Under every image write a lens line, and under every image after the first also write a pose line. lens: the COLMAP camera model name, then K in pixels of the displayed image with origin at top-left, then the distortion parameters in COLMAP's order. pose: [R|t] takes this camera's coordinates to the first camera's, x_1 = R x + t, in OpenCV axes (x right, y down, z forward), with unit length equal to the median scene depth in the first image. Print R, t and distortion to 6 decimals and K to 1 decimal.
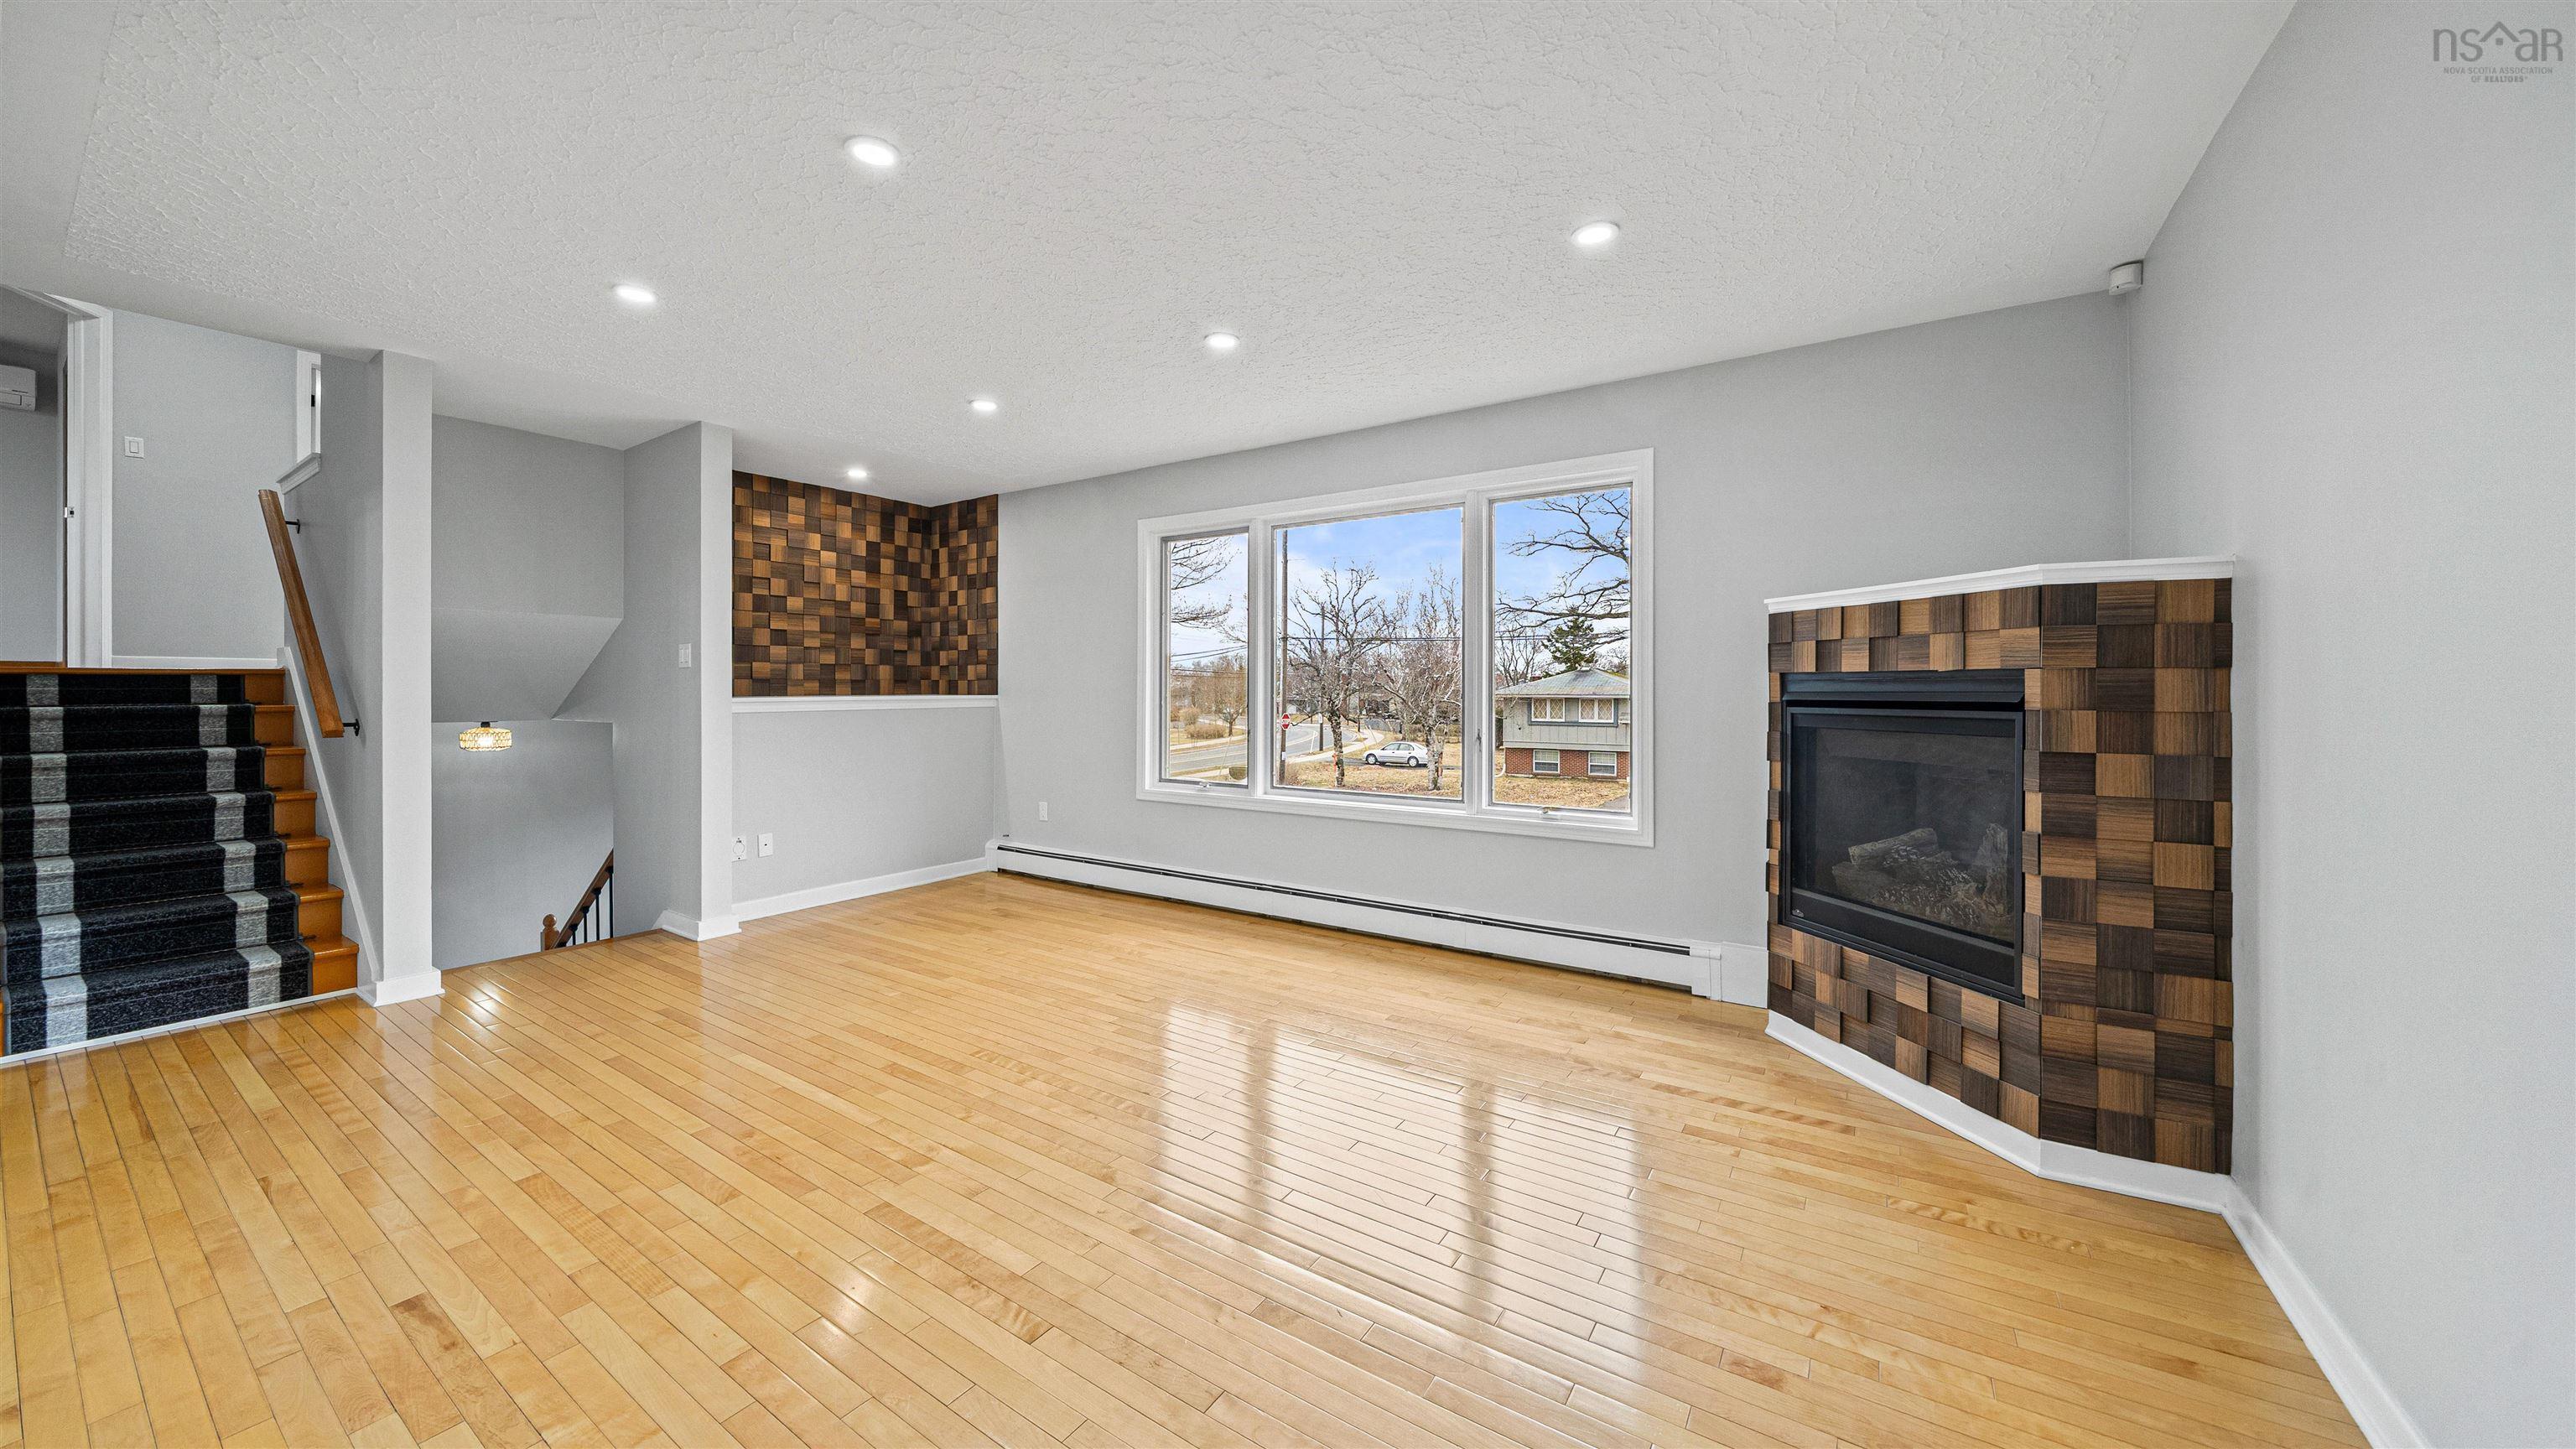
lens RADIAL K [[895.2, 0, 1272.6], [0, 895.2, 692.3], [0, 0, 1]] dist [-0.008143, 0.000193]
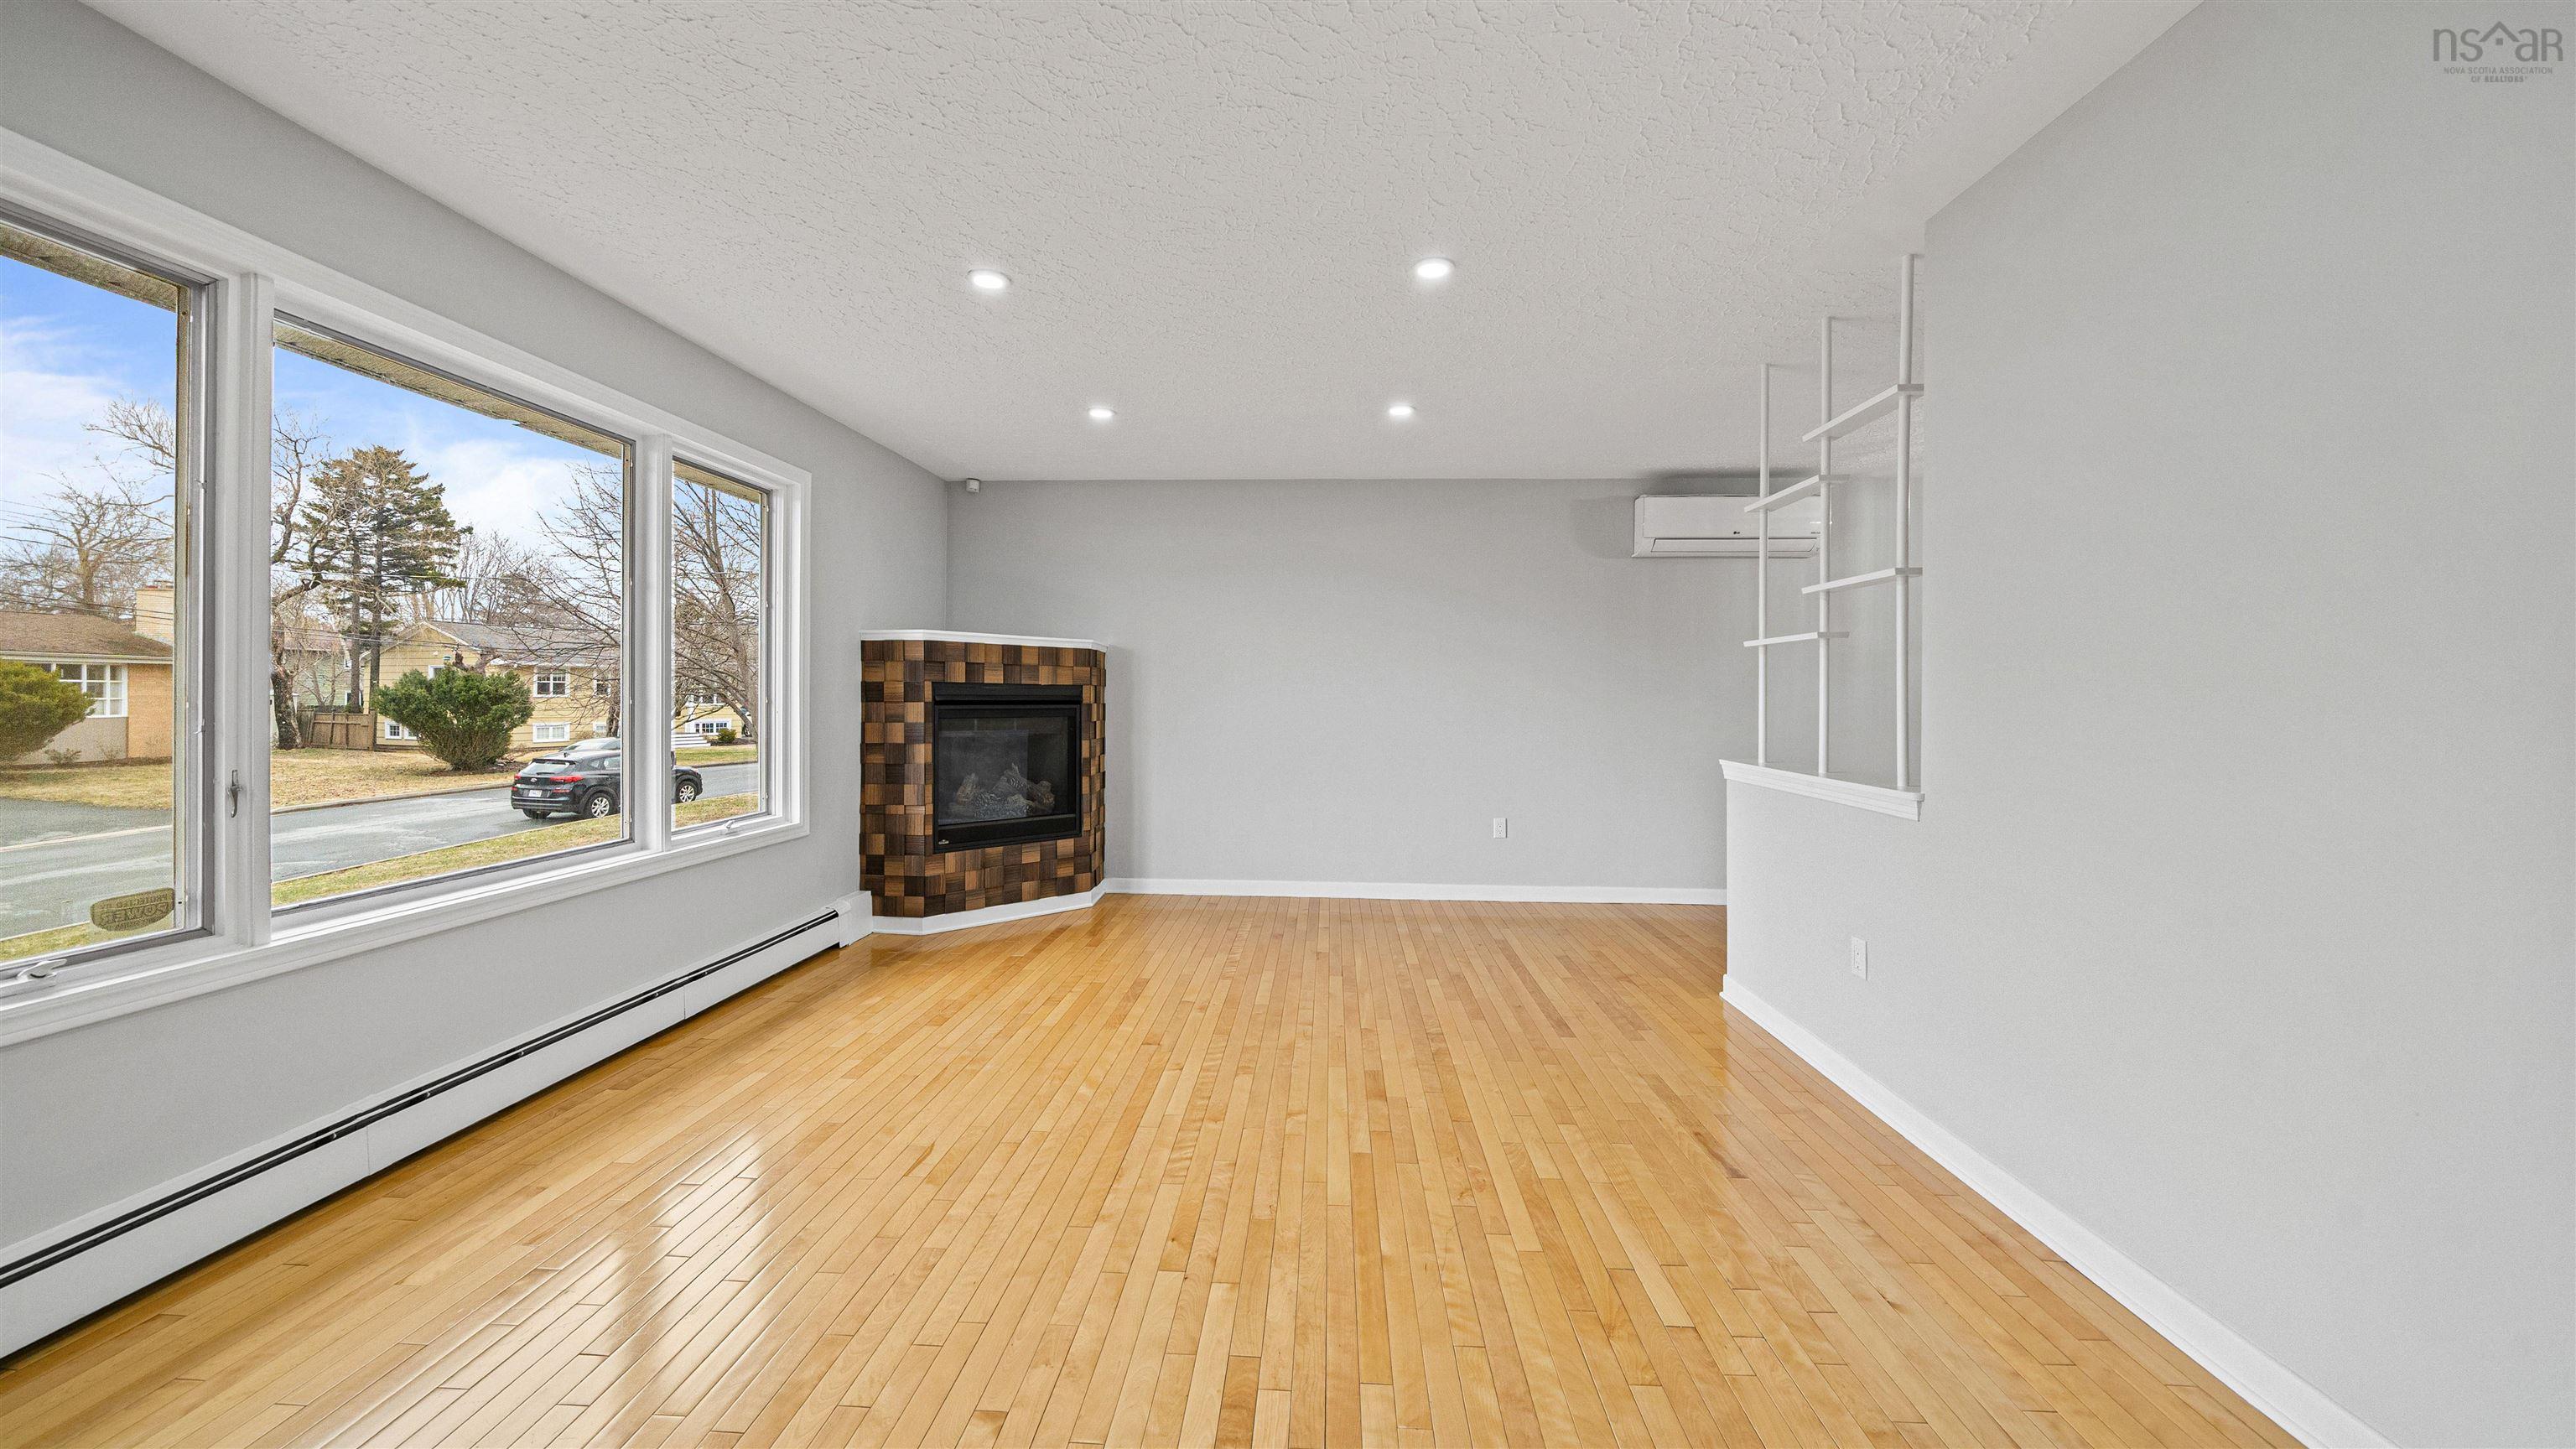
lens RADIAL K [[895.2, 0, 1303.8], [0, 895.2, 695.6], [0, 0, 1]] dist [-0.008143, 0.000193]
pose [[-0.535596, -0.003737, 0.844466, -1.020876], [-0.005470, 0.999985, 0.000956, -0.004157], [-0.844457, -0.004107, -0.535608, 1.314578]]
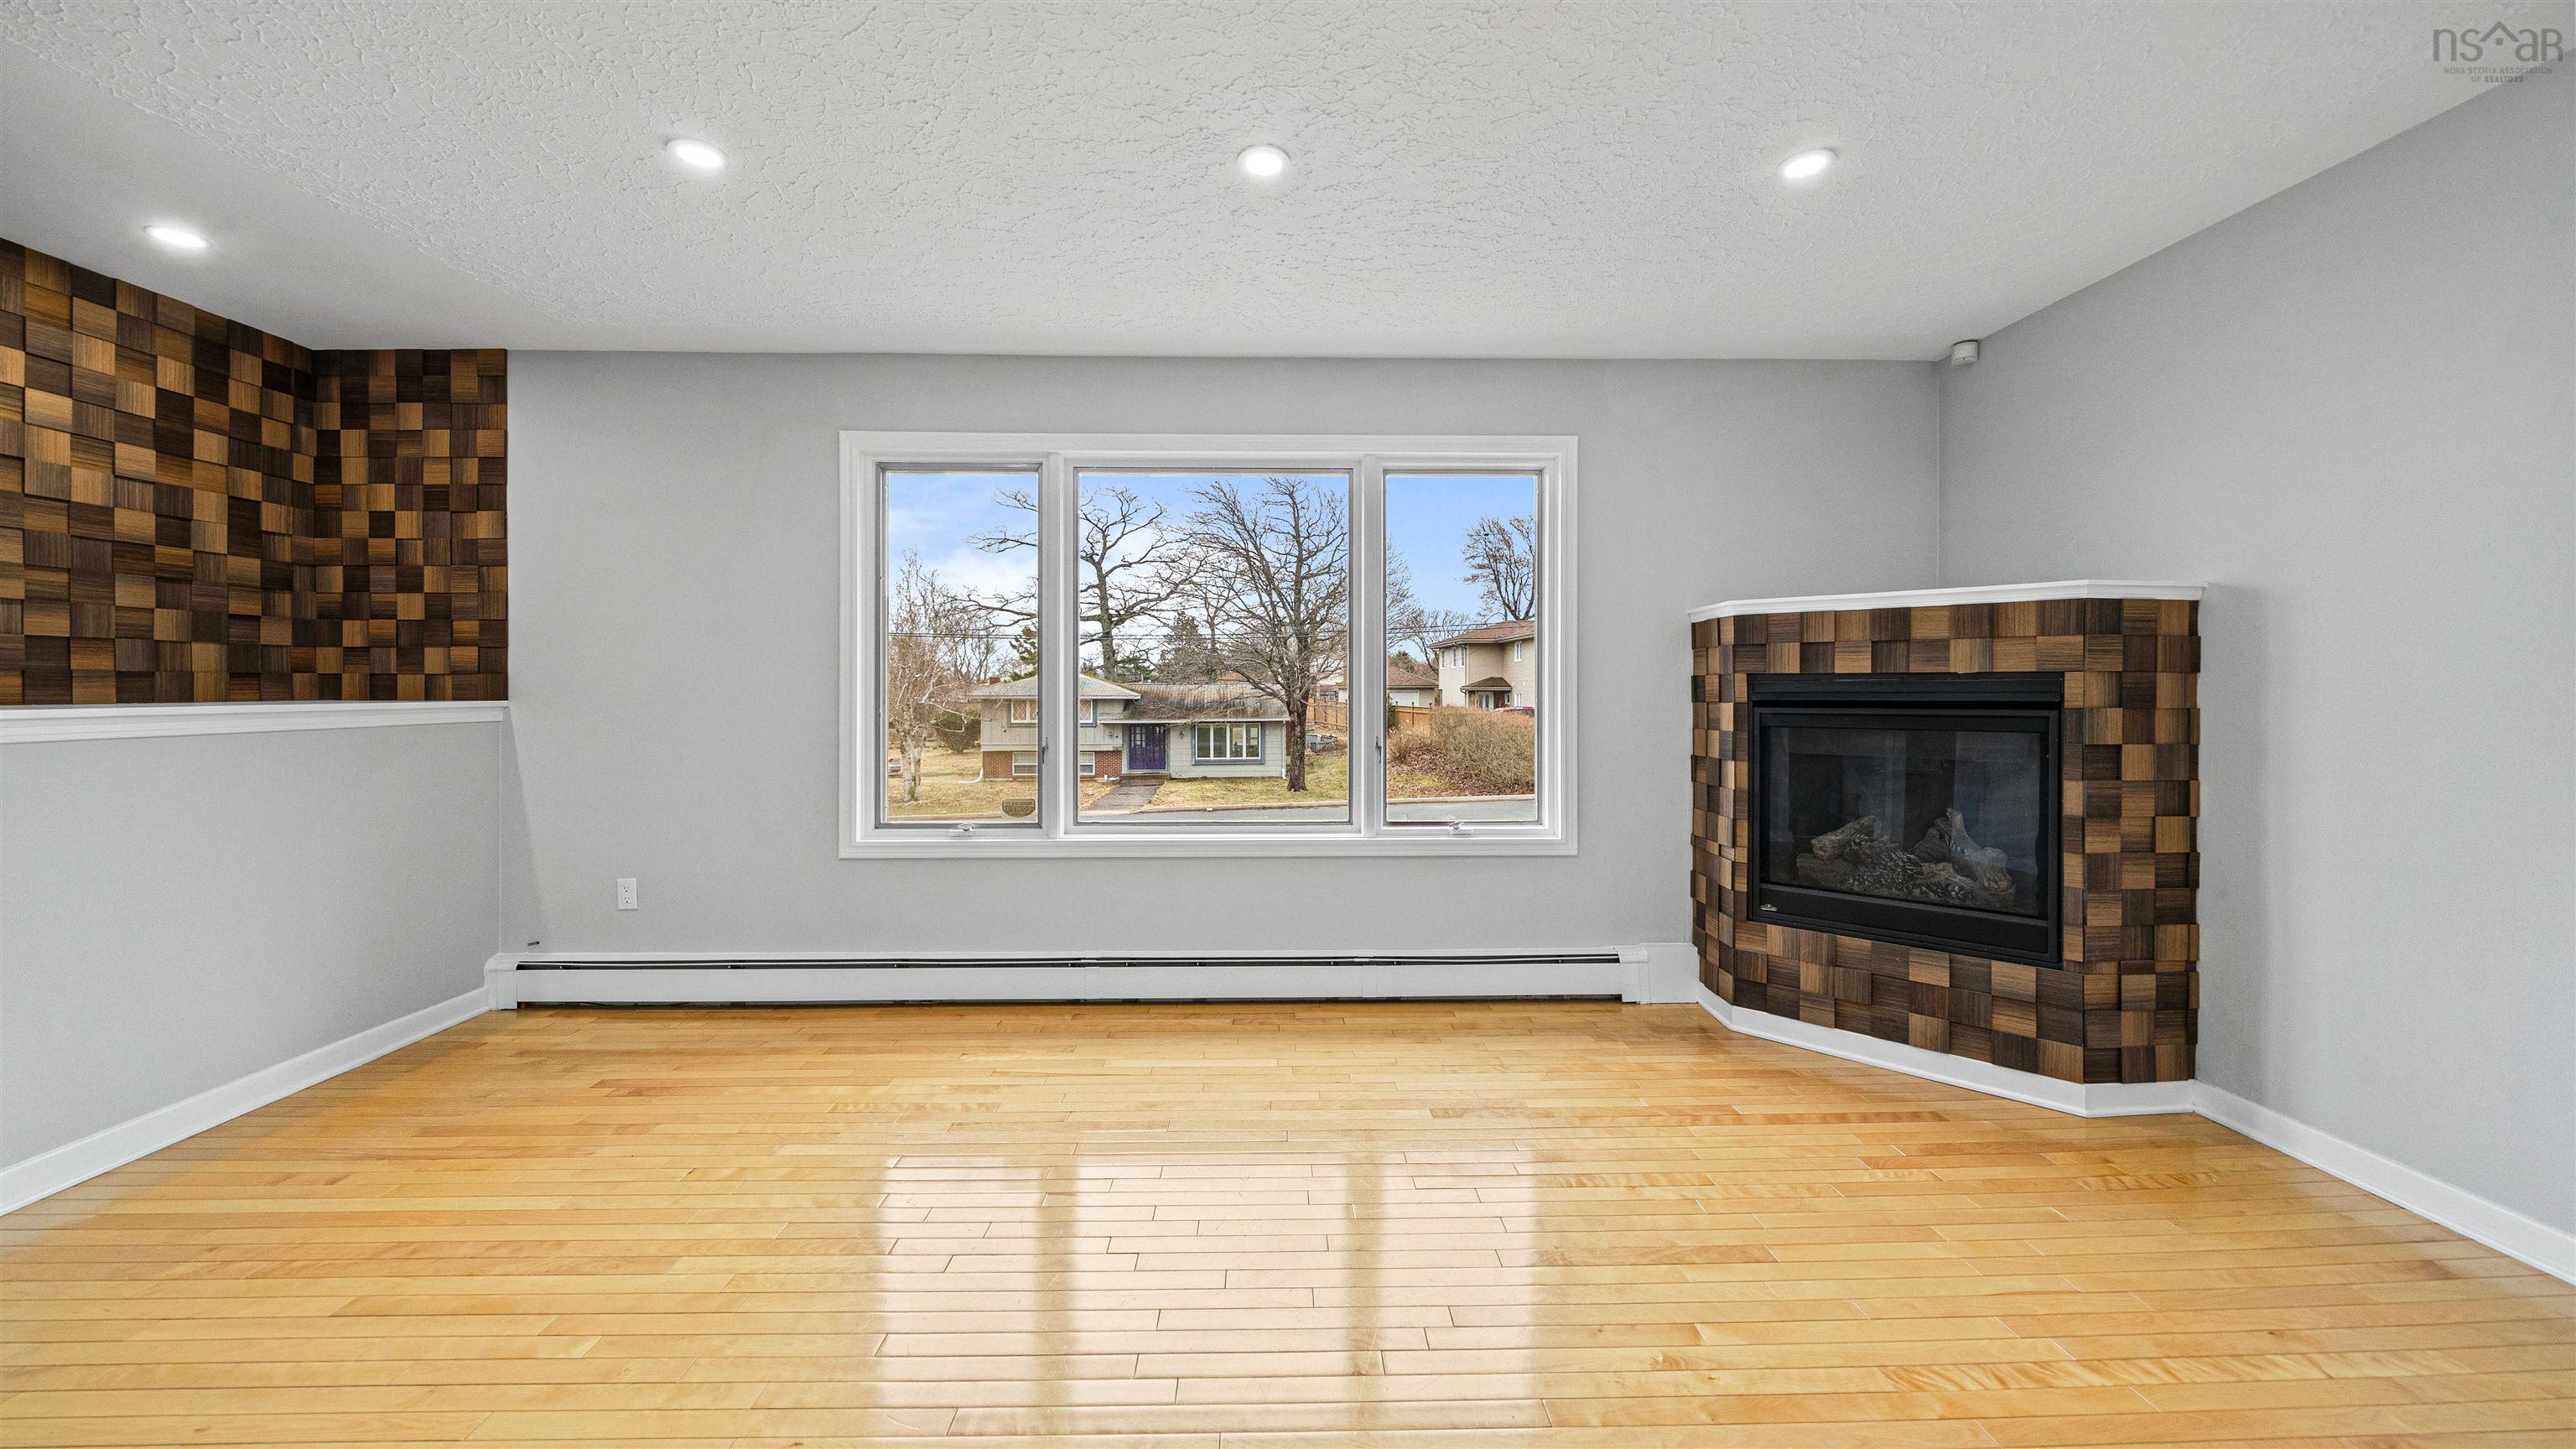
lens RADIAL K [[895.2, 0, 1280.8], [0, 895.2, 698.4], [0, 0, 1]] dist [-0.008143, 0.000193]
pose [[0.814746, -0.005640, 0.579790, -0.470703], [0.002313, 0.999976, 0.006476, -0.001636], [-0.579813, -0.003935, 0.814740, 0.497472]]
